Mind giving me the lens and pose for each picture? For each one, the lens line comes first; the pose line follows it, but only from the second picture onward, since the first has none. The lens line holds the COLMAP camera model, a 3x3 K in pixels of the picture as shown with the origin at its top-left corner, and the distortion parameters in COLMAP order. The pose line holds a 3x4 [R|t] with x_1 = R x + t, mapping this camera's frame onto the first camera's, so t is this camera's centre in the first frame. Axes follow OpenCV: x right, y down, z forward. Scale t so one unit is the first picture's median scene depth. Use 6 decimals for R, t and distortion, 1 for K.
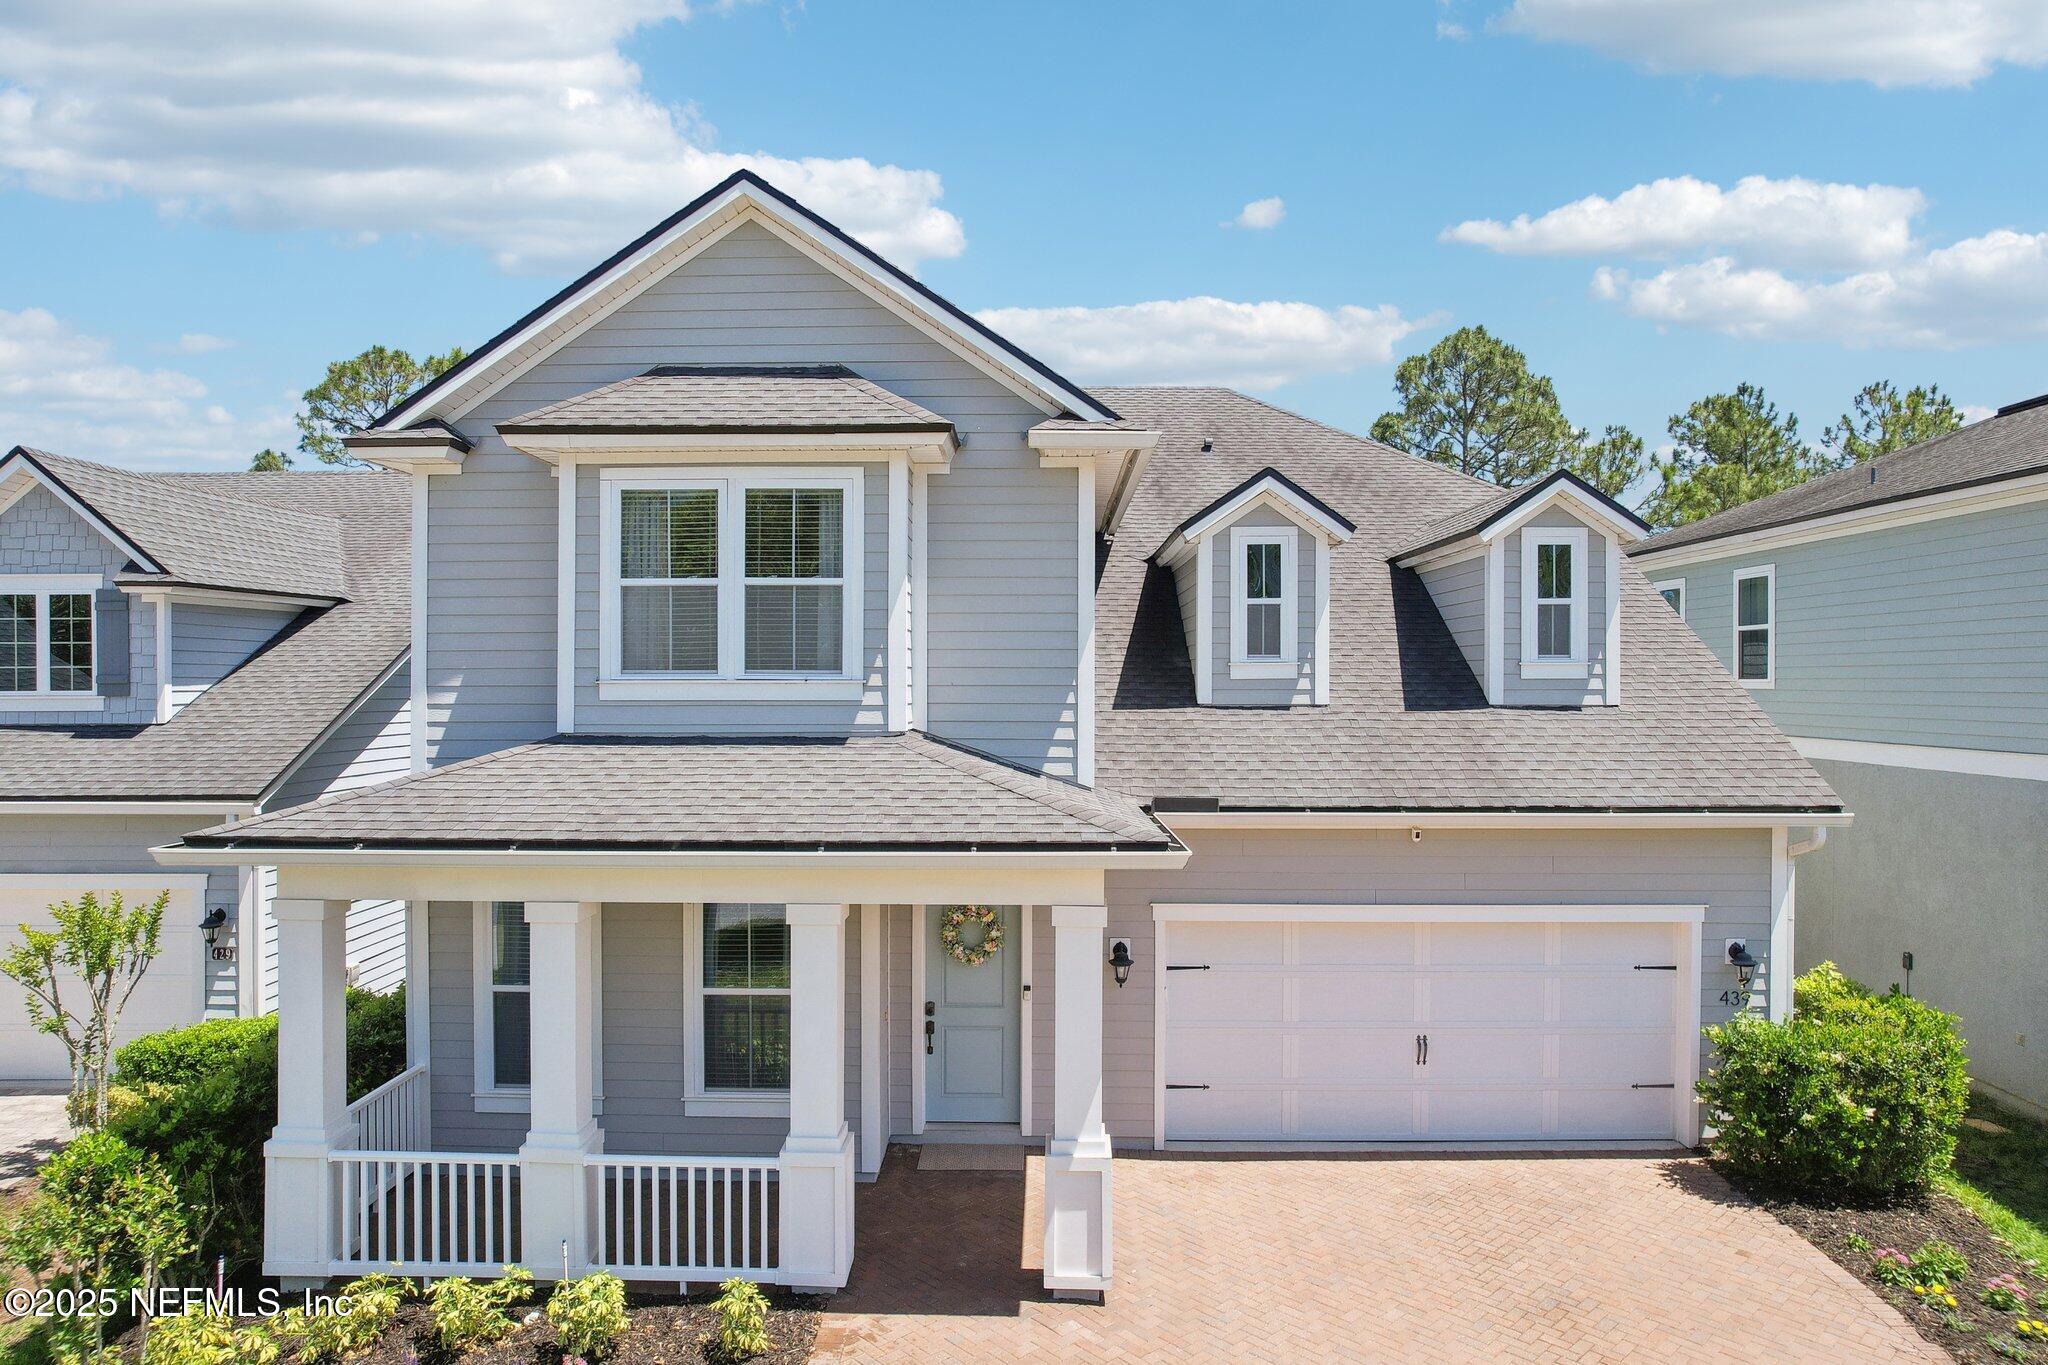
lens RADIAL K [[1314.3, 0, 1021.7], [0, 1314.3, 706.9], [0, 0, 1]] dist [-0.041884, 0.033608]
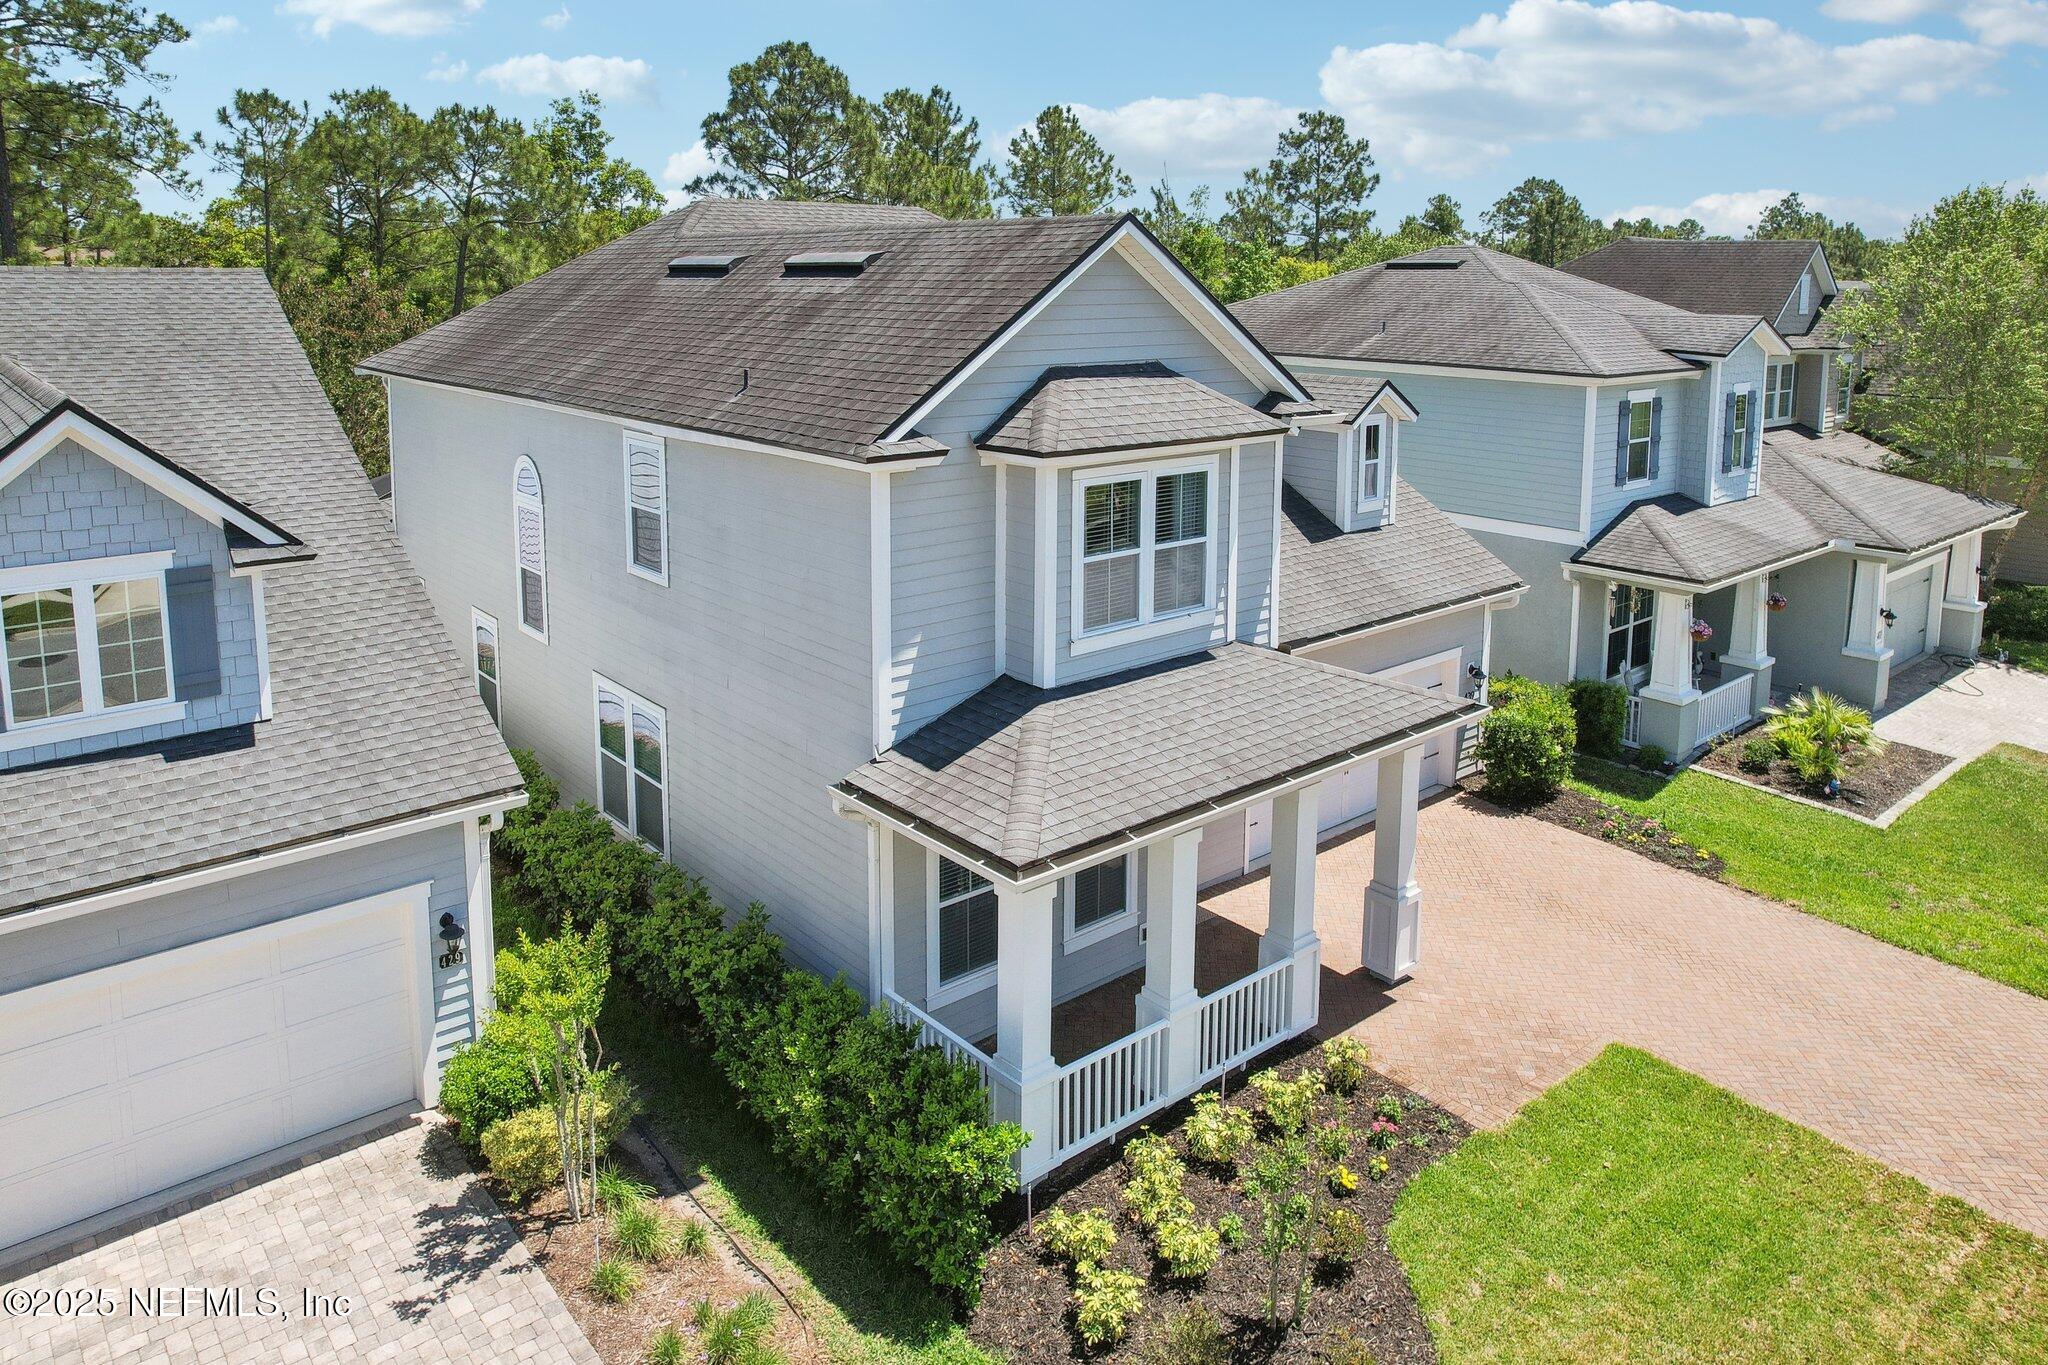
lens RADIAL K [[1390.4, 0, 1012.2], [0, 1390.4, 469.6], [0, 0, 1]] dist [-0.024471, 0.001735]
pose [[0.755716, -0.090183, 0.648661, -1.053541], [0.014592, 0.992546, 0.120992, -0.298438], [-0.654737, -0.081971, 0.751399, 0.058856]]
